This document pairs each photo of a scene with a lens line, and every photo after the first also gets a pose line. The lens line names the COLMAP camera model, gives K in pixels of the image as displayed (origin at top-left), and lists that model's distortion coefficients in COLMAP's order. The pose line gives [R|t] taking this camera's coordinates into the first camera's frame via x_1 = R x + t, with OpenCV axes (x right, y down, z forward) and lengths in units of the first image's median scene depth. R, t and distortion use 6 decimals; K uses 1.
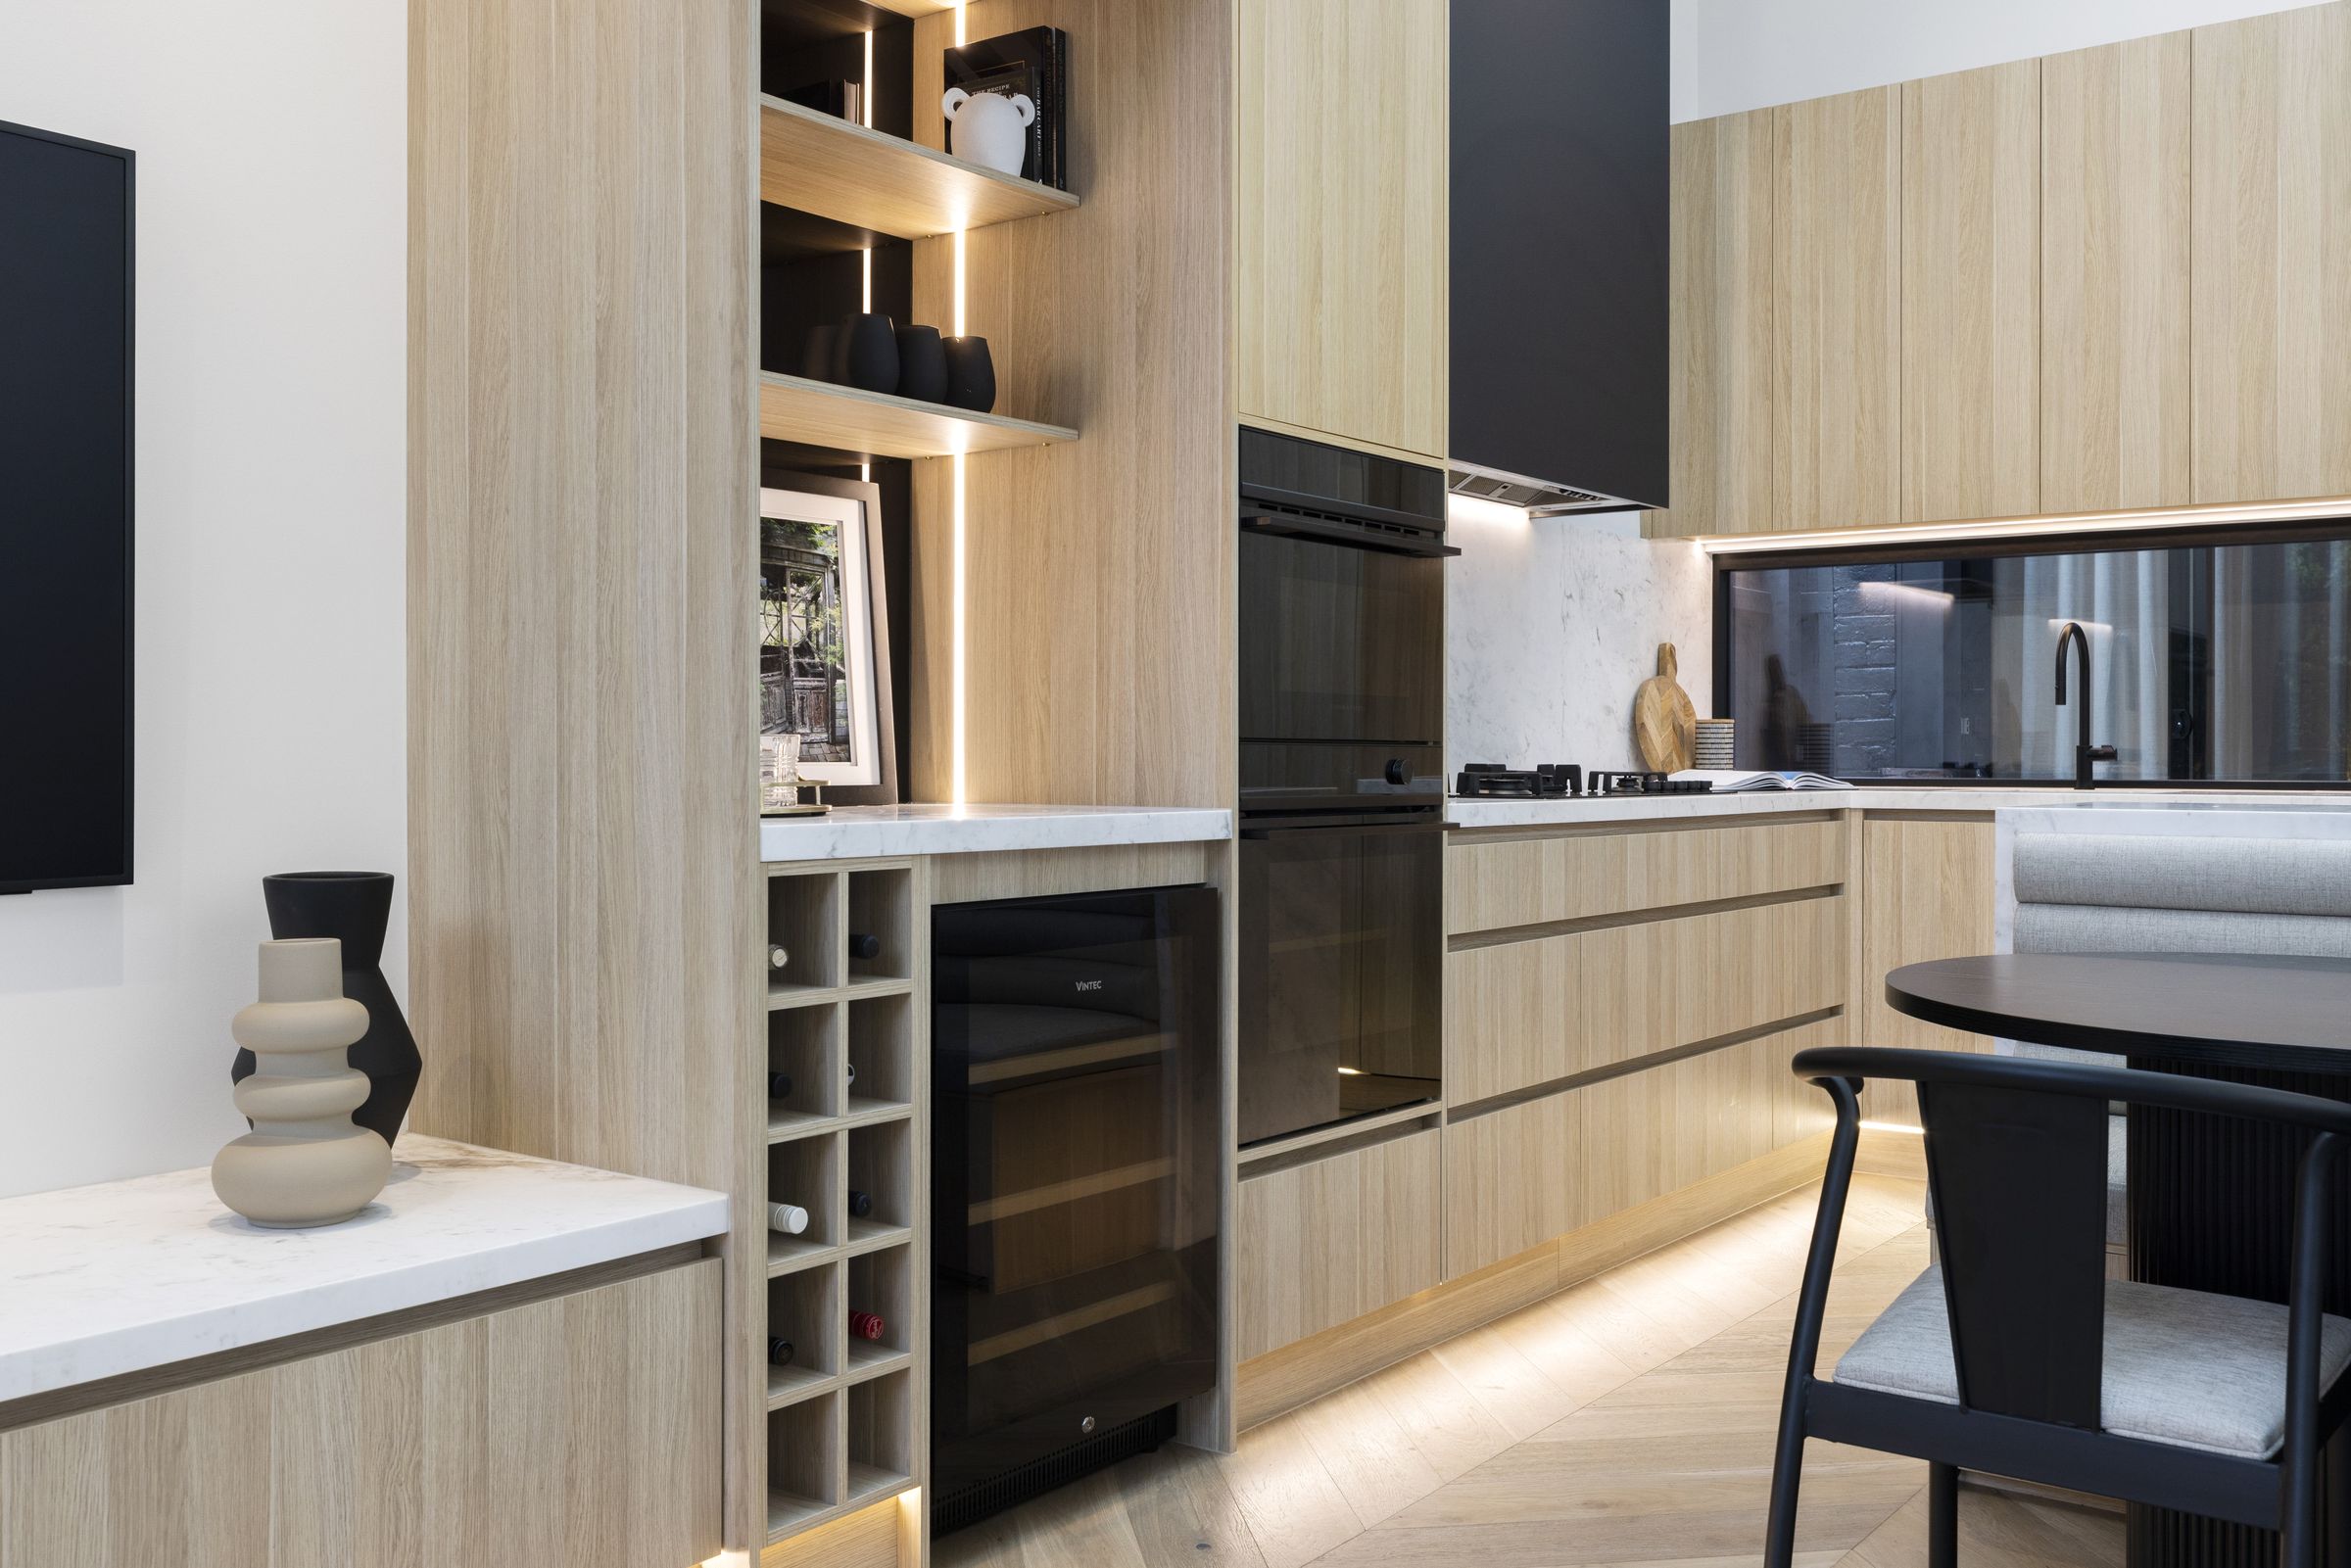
lens RADIAL K [[2249.7, 0, 1050.6], [0, 2249.7, 768.3], [0, 0, 1]] dist [-0.009753, 0.000000]
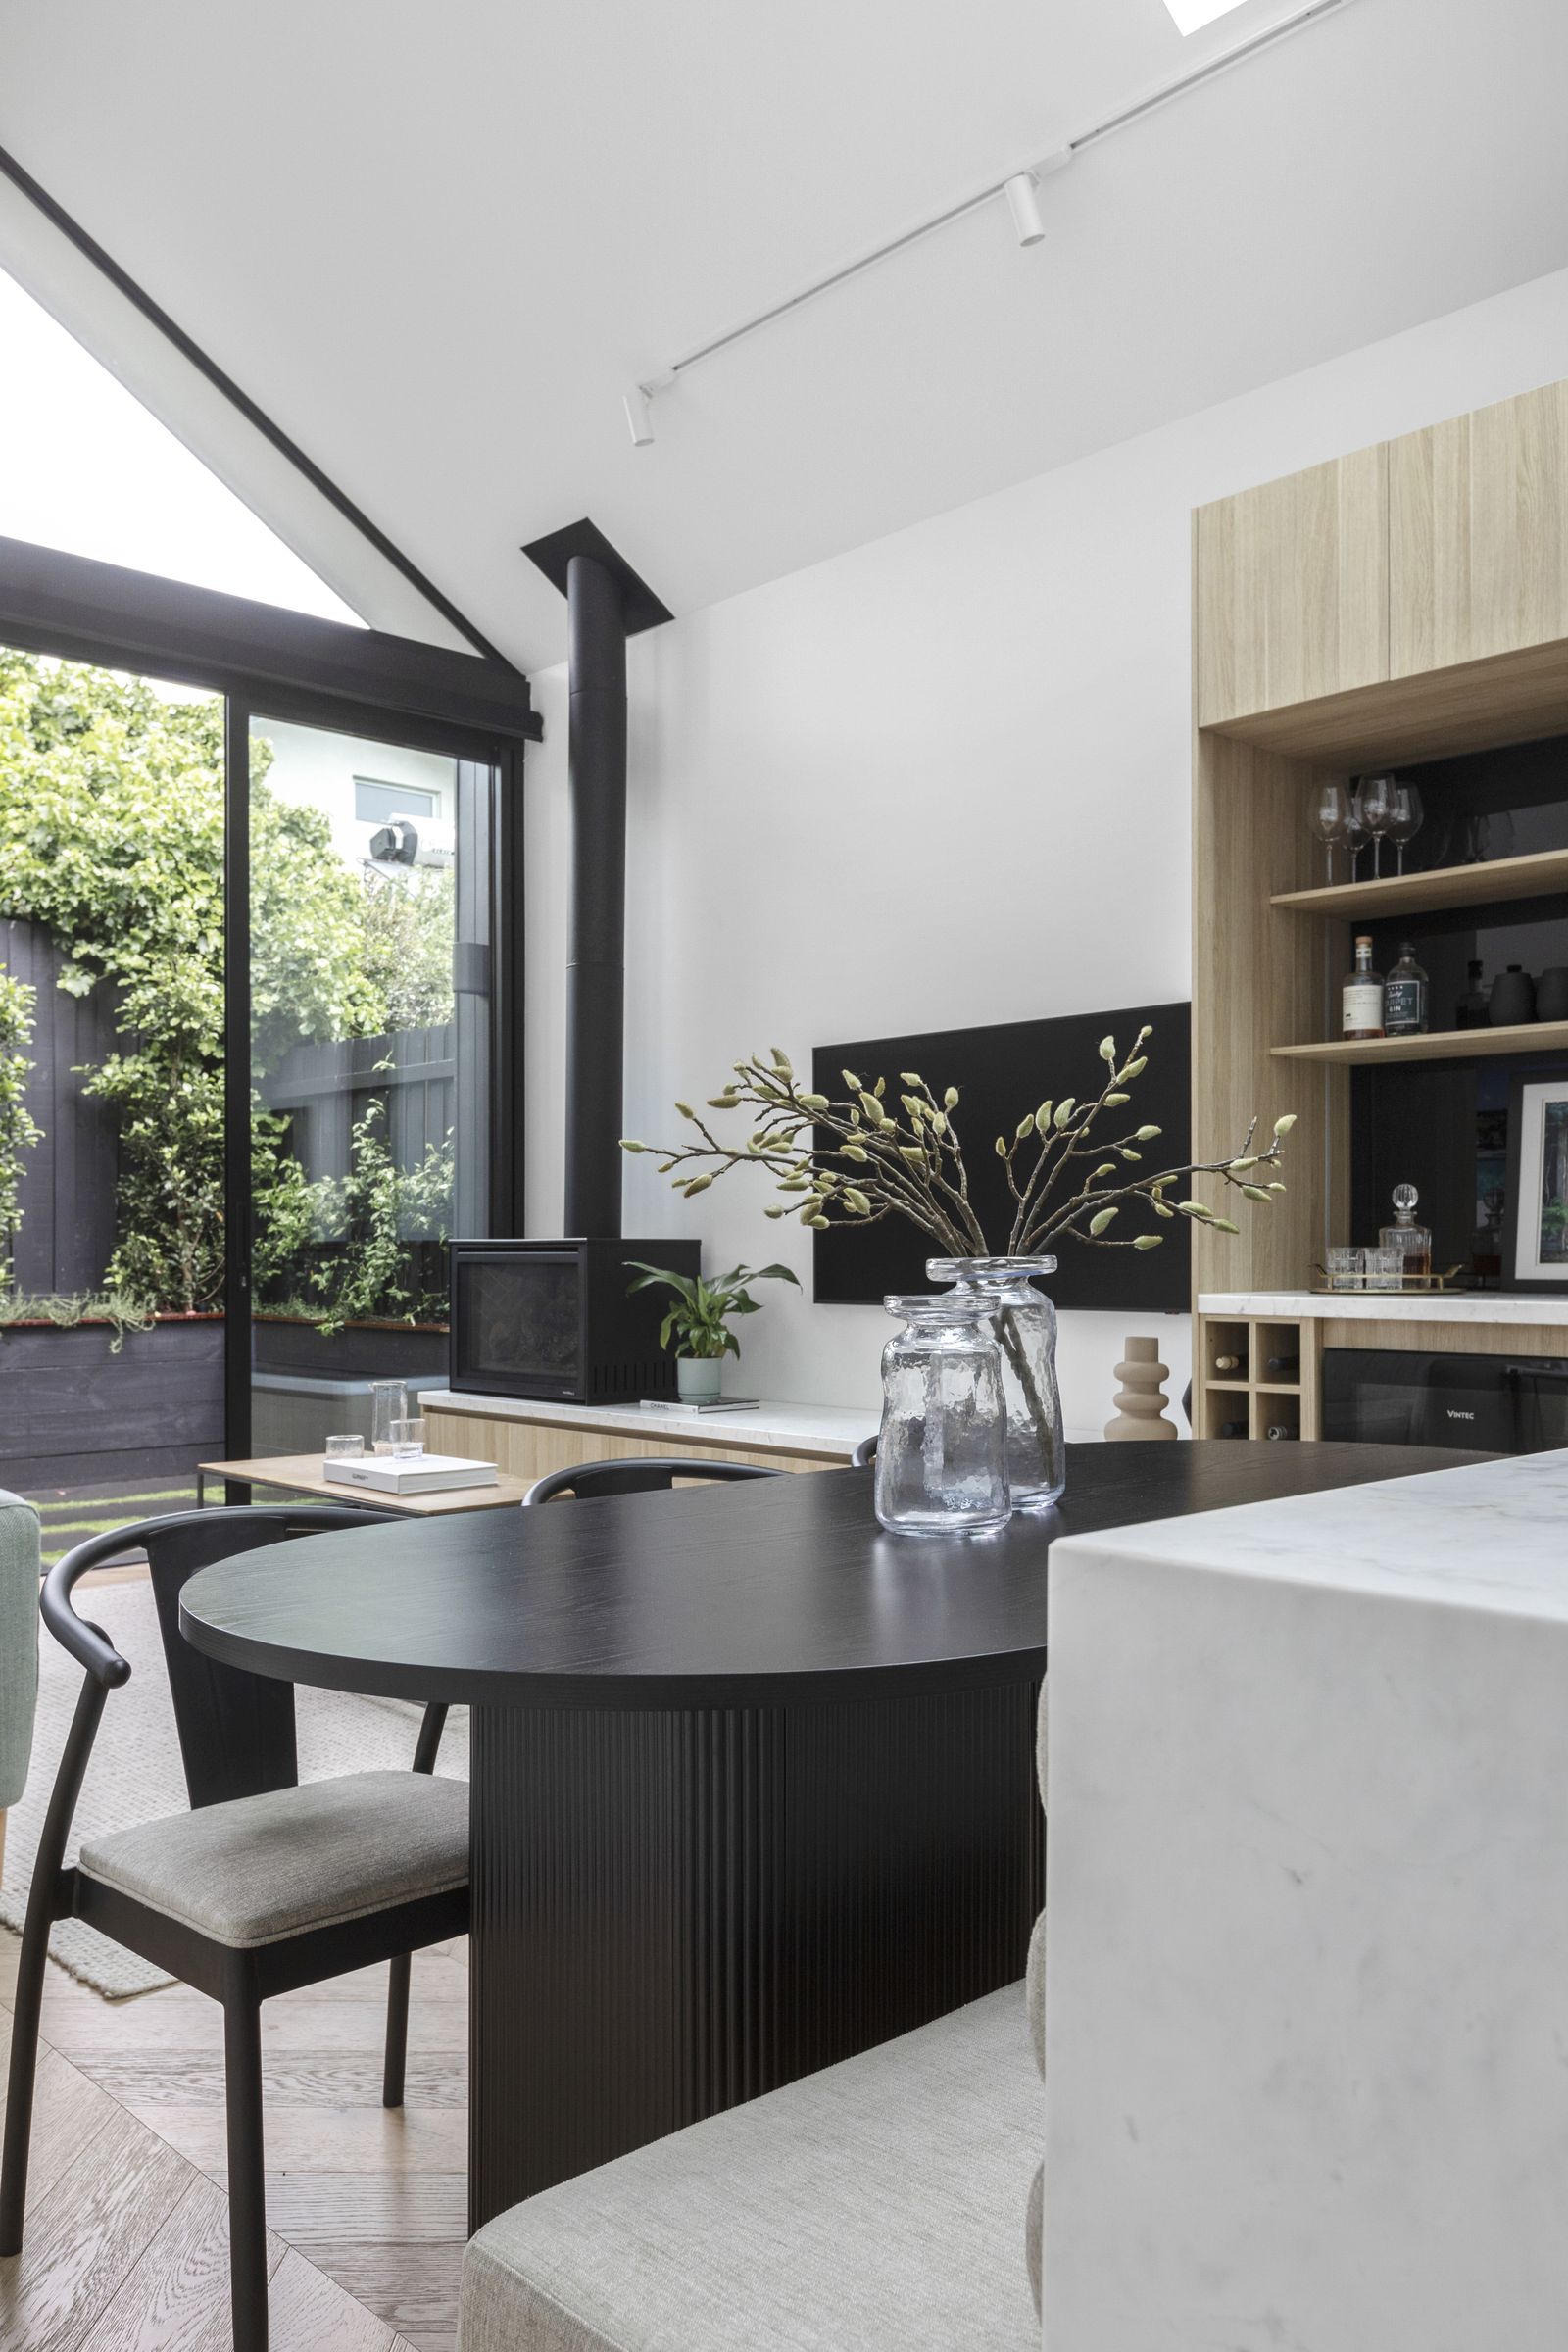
lens RADIAL K [[1826.5, 0, 674.2], [0, 1826.5, 1245.5], [0, 0, 1]] dist [-0.010364, 0.002441]
pose [[-0.227510, -0.003136, -0.973771, 1.160744], [-0.001417, 0.999995, -0.002890, -0.010500], [0.973775, 0.000722, -0.227513, 0.670196]]
